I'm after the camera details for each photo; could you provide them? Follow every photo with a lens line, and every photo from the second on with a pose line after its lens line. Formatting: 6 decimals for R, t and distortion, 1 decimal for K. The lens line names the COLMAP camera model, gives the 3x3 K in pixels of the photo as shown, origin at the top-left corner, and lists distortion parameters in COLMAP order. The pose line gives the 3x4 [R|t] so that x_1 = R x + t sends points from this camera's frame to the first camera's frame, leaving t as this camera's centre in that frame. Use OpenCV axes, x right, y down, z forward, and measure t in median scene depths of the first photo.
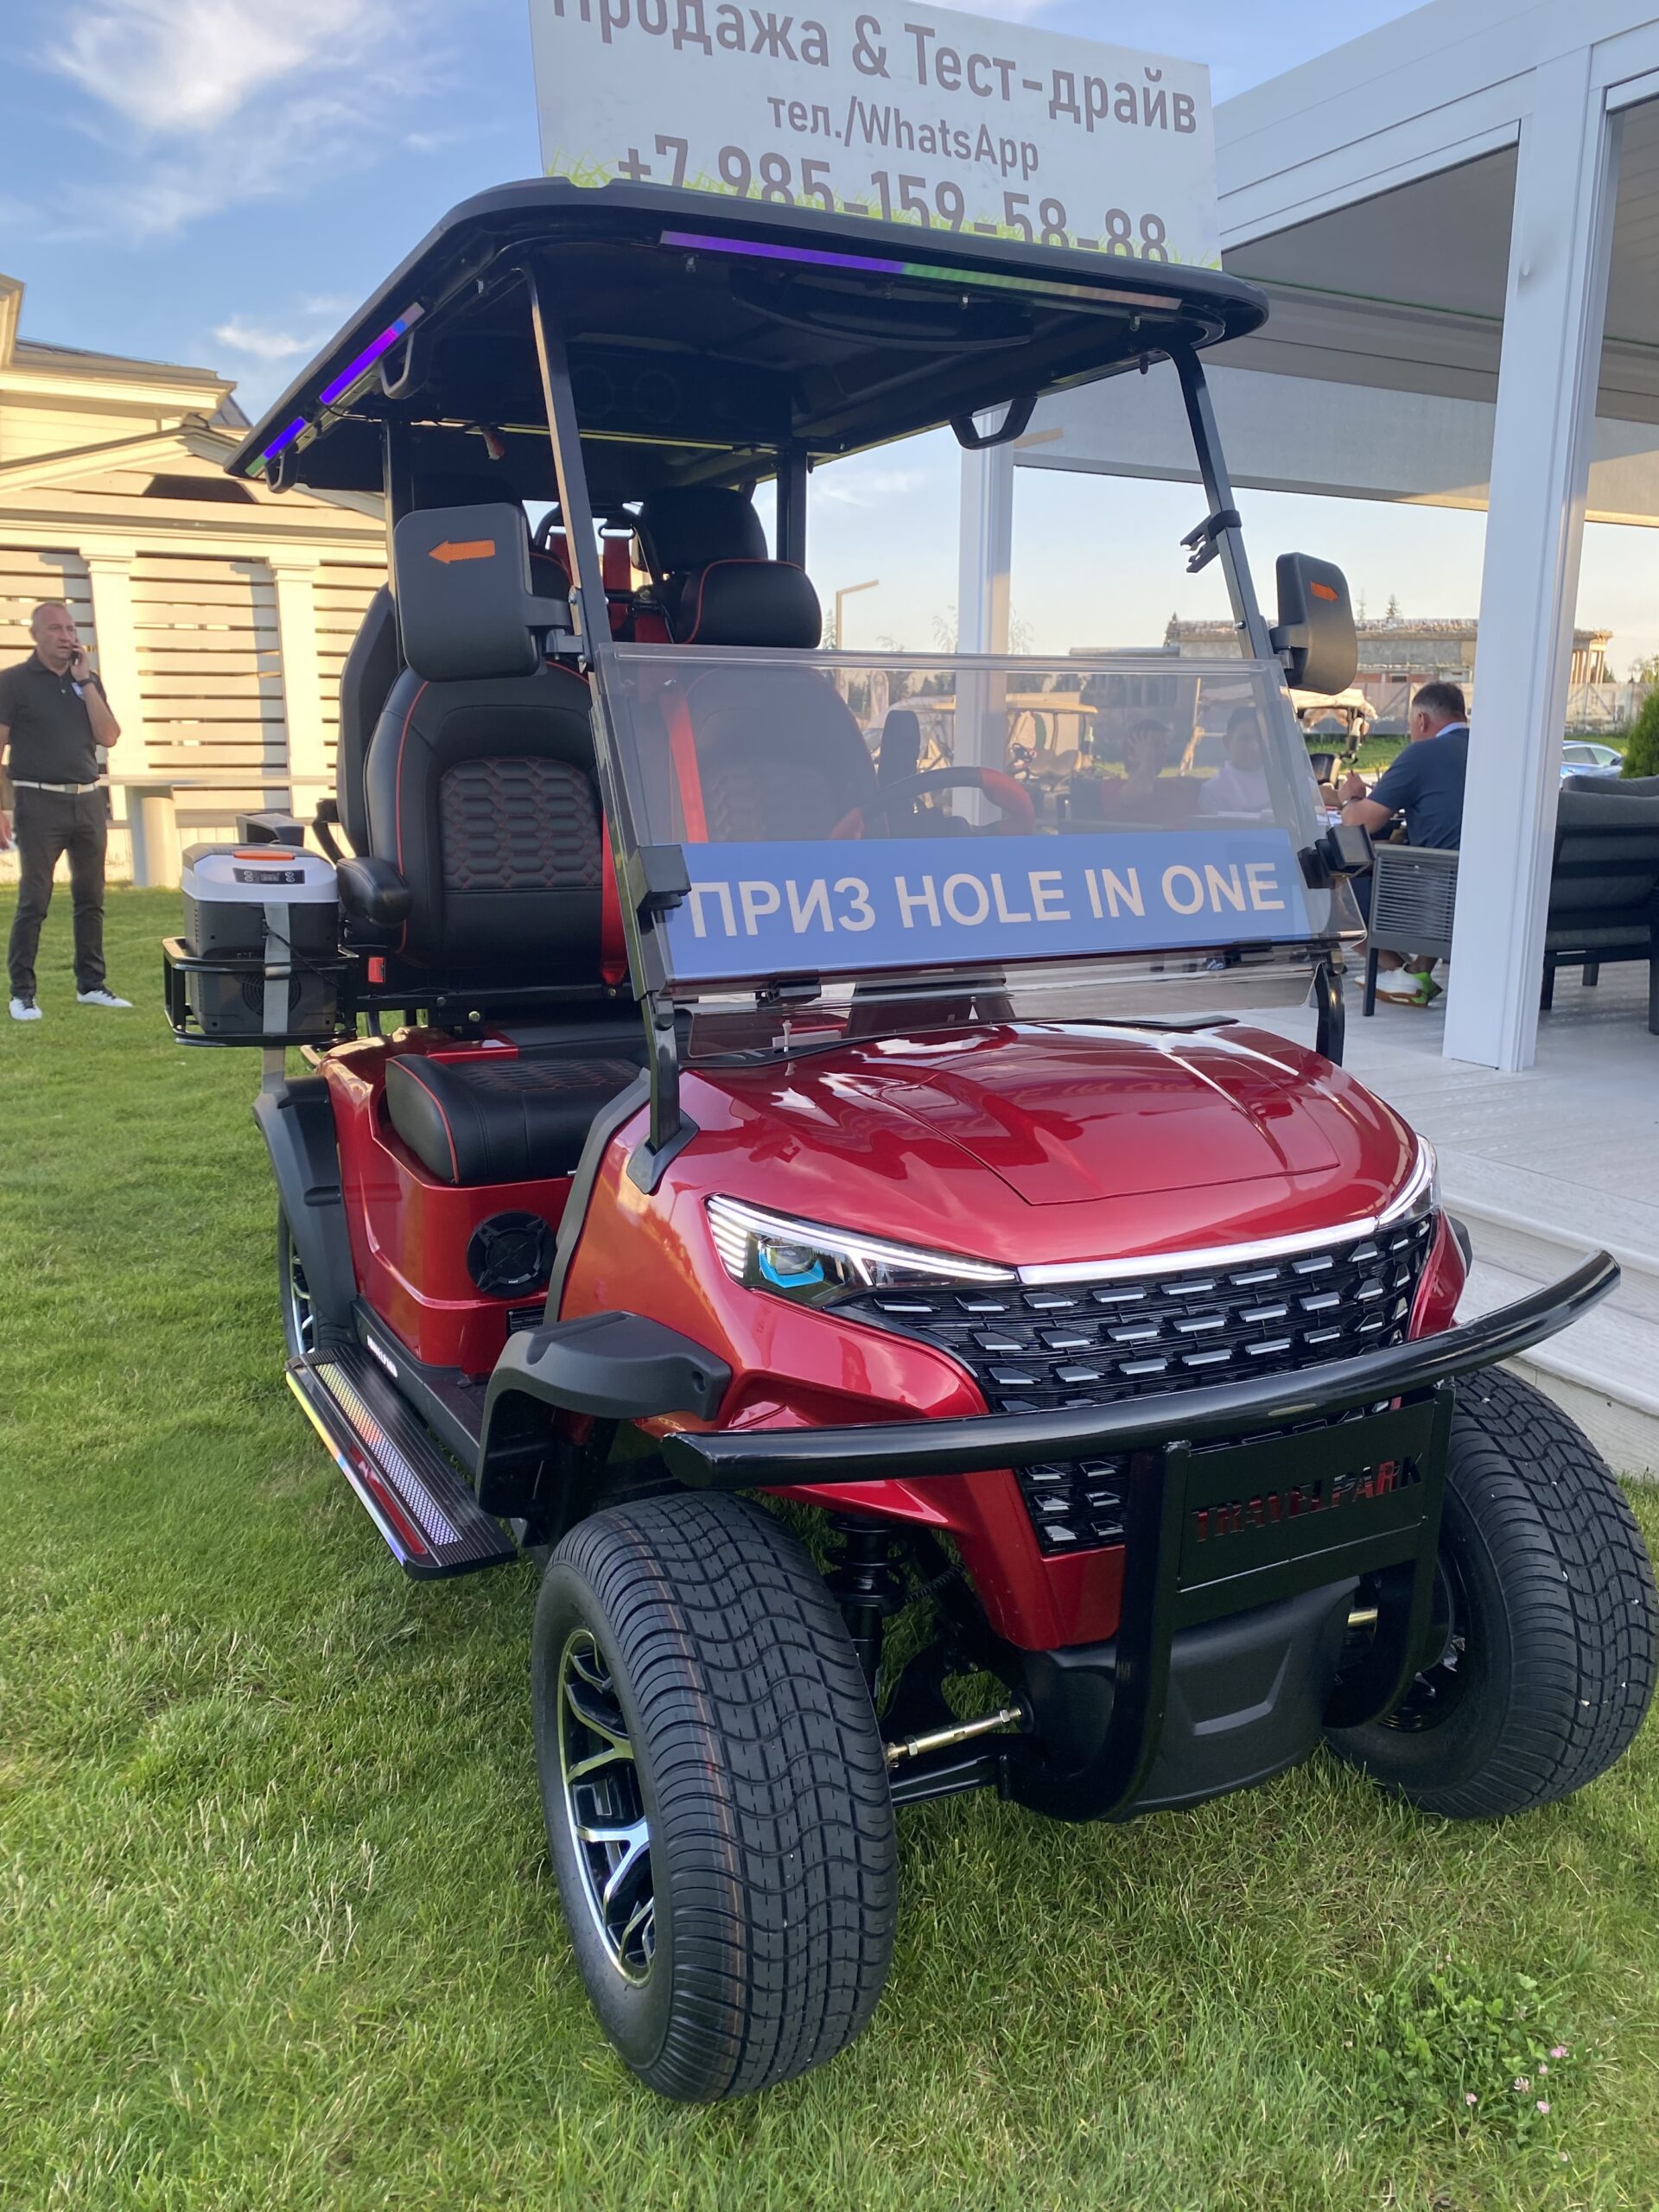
lens RADIAL K [[1813.7, 0, 787.1], [0, 1813.7, 1114.2], [0, 0, 1]] dist [0.057281, -0.036296]
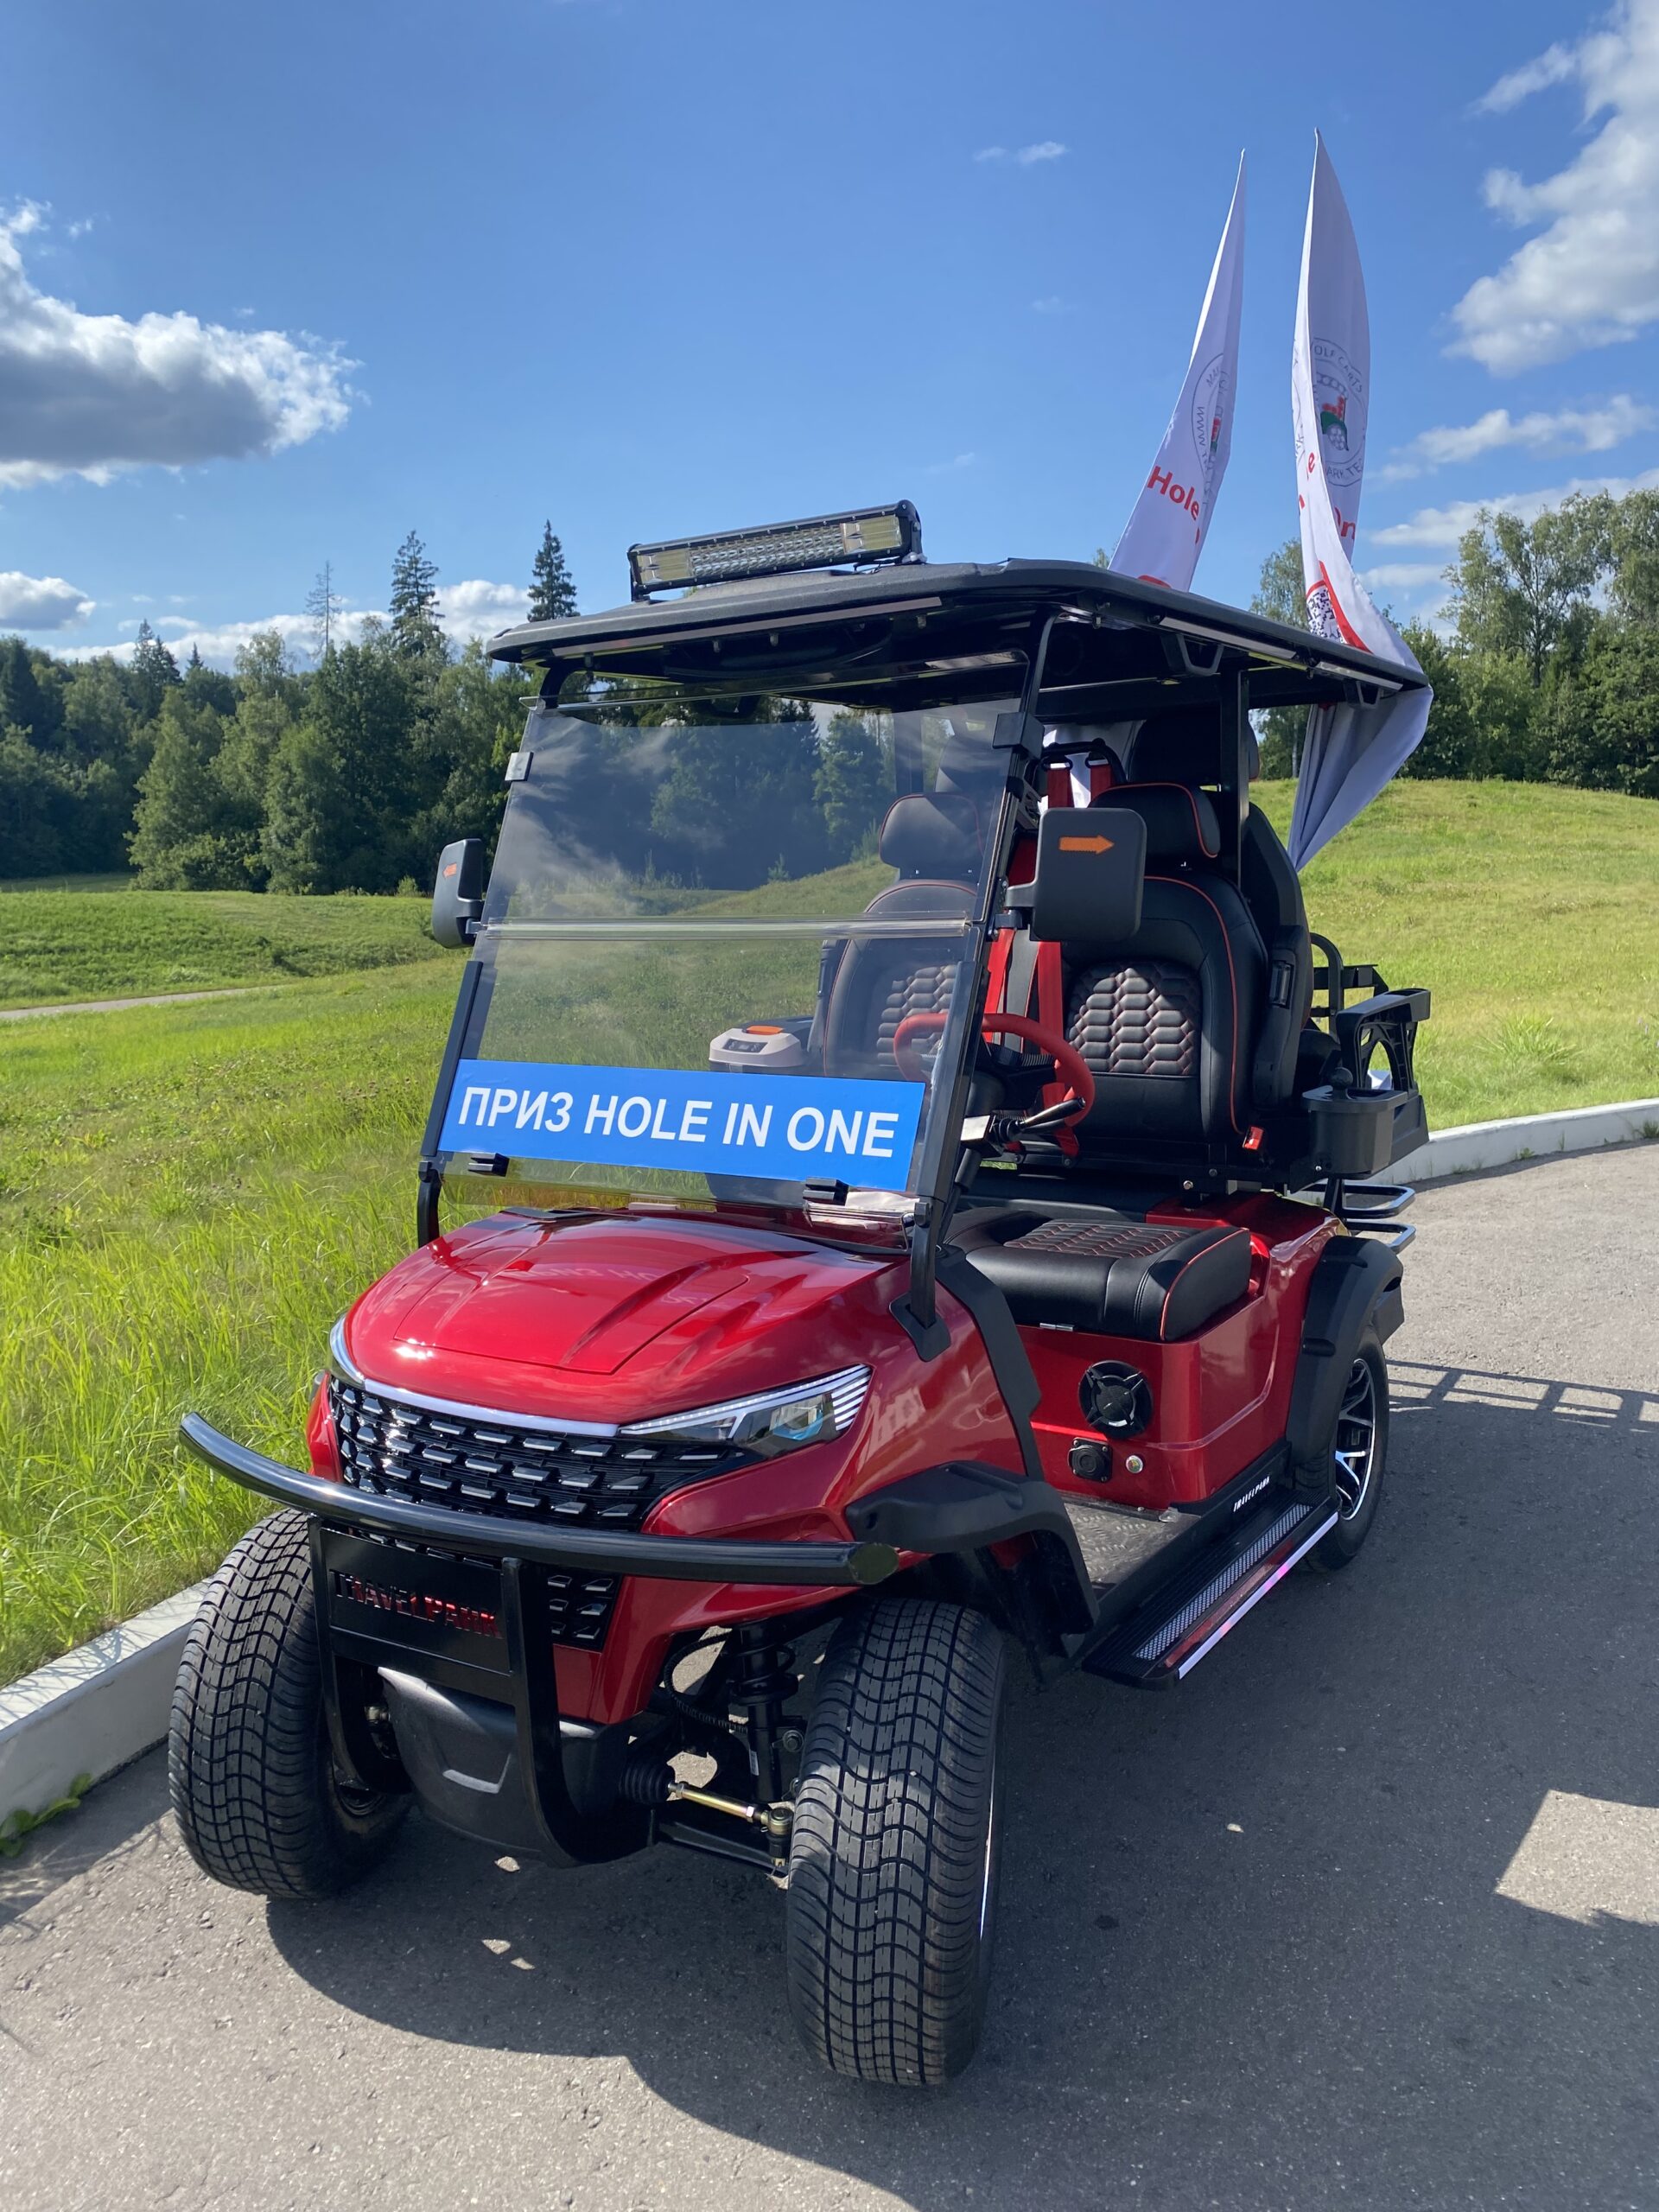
lens RADIAL K [[1813.7, 0, 836.7], [0, 1813.7, 1089.1], [0, 0, 1]] dist [0.057281, -0.036296]
pose [[0.491794, 0.096287, -0.865371, 1.255470], [-0.137597, 0.989973, 0.031954, -0.194770], [0.859771, 0.103357, 0.500111, 0.468596]]
